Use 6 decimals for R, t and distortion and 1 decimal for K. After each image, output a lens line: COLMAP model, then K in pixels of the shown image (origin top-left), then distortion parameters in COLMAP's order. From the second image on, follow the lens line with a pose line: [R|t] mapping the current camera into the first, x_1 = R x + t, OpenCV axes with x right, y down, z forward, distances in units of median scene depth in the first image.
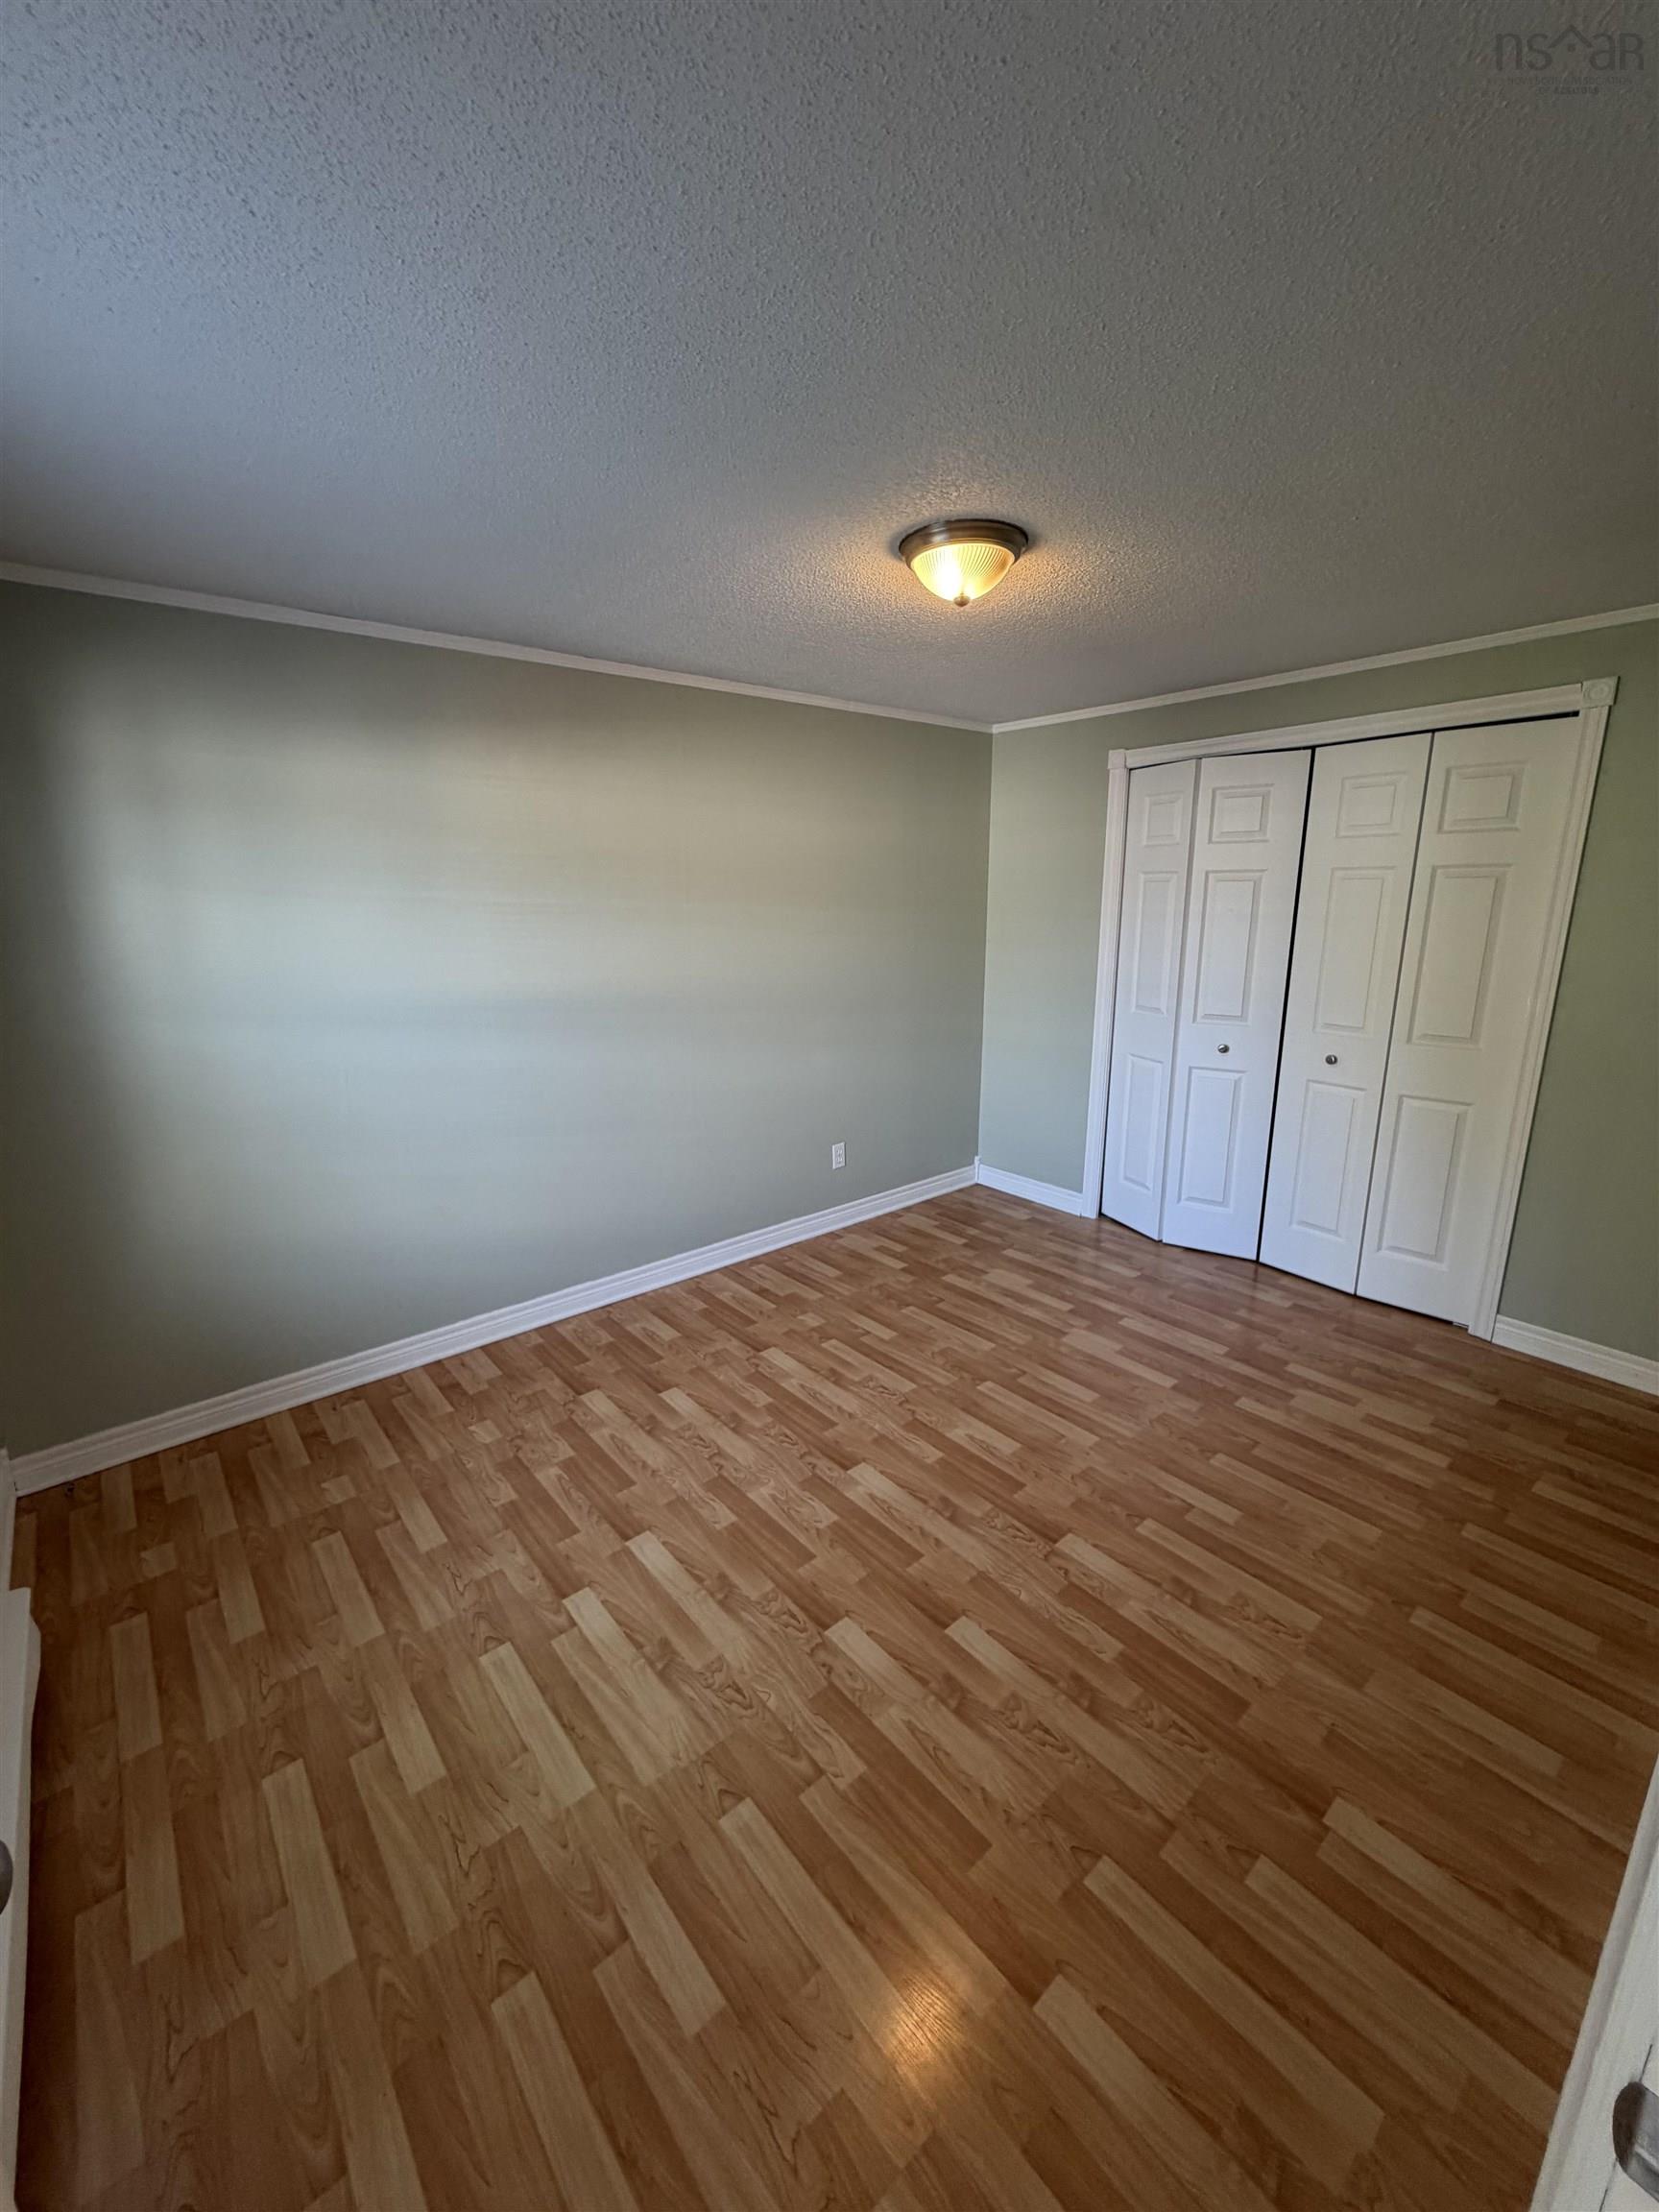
lens RADIAL K [[876.5, 0, 829.7], [0, 876.5, 1108.1], [0, 0, 1]] dist [-0.002211, 0.000878]
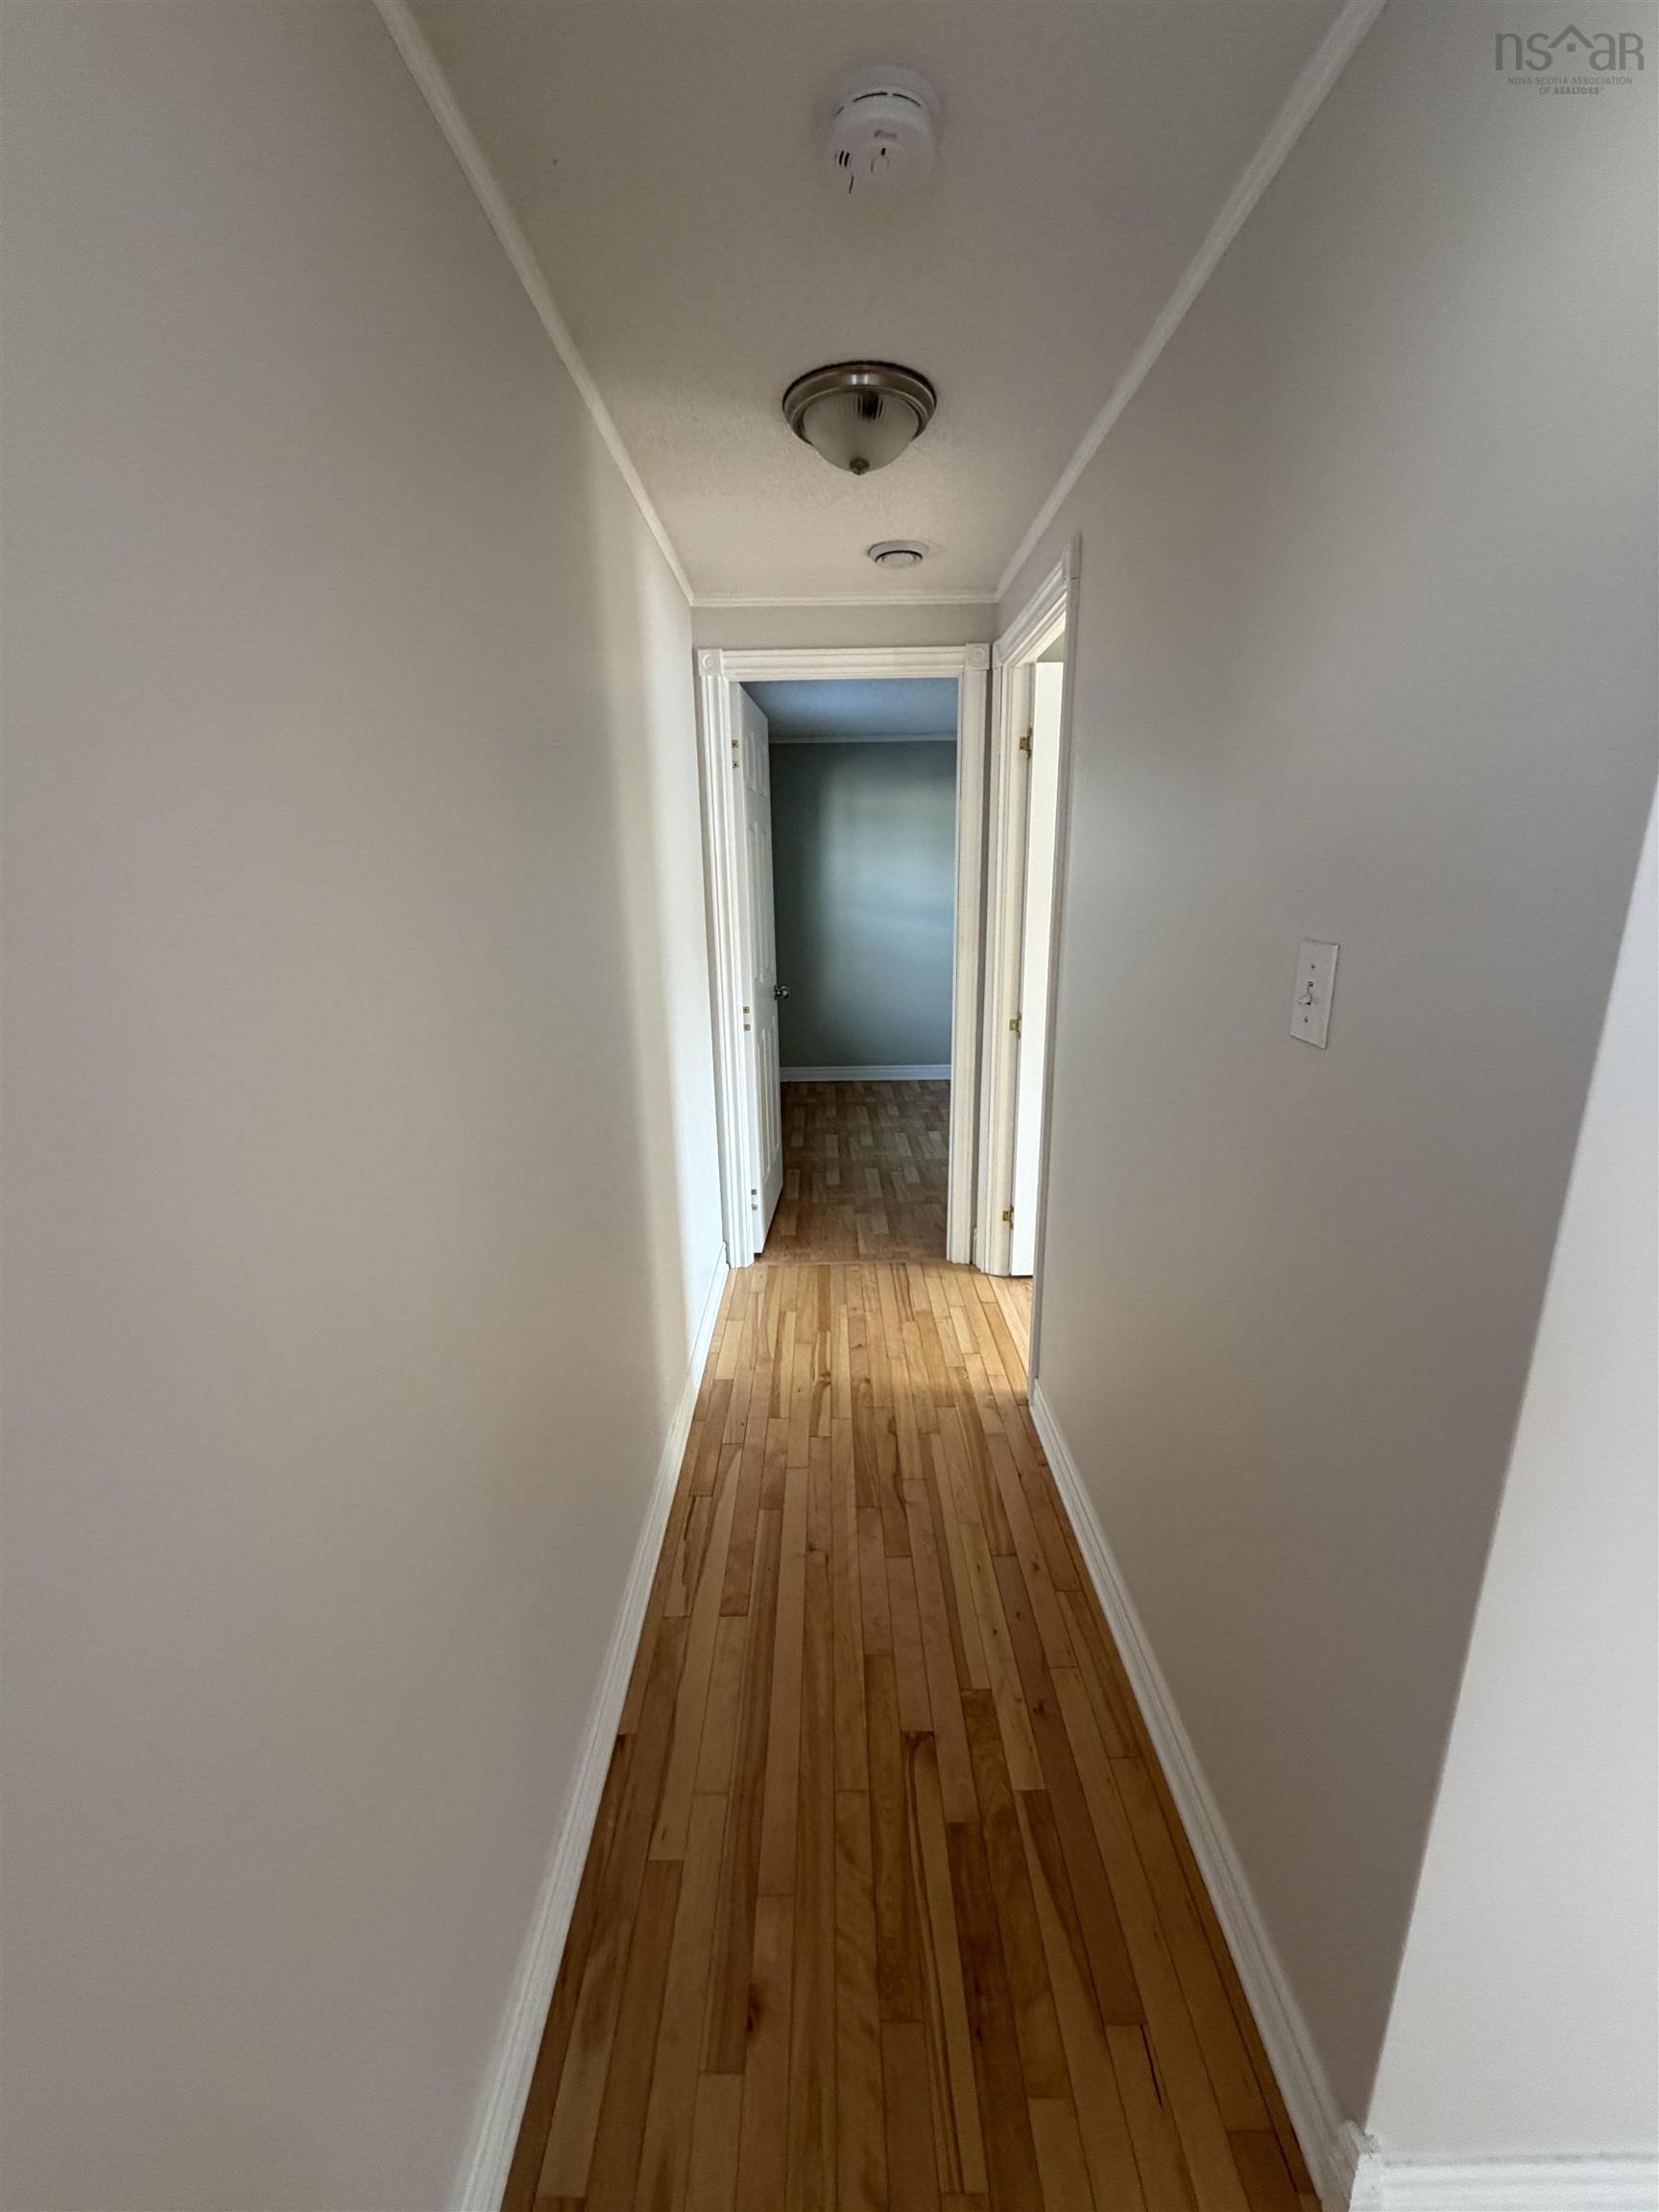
lens RADIAL K [[876.5, 0, 825.7], [0, 876.5, 1103.8], [0, 0, 1]] dist [-0.002211, 0.000878]
pose [[0.764535, 0.180949, -0.618663, 0.971025], [-0.154132, 0.983266, 0.097114, 0.264399], [0.625883, 0.021109, 0.779632, -1.109631]]
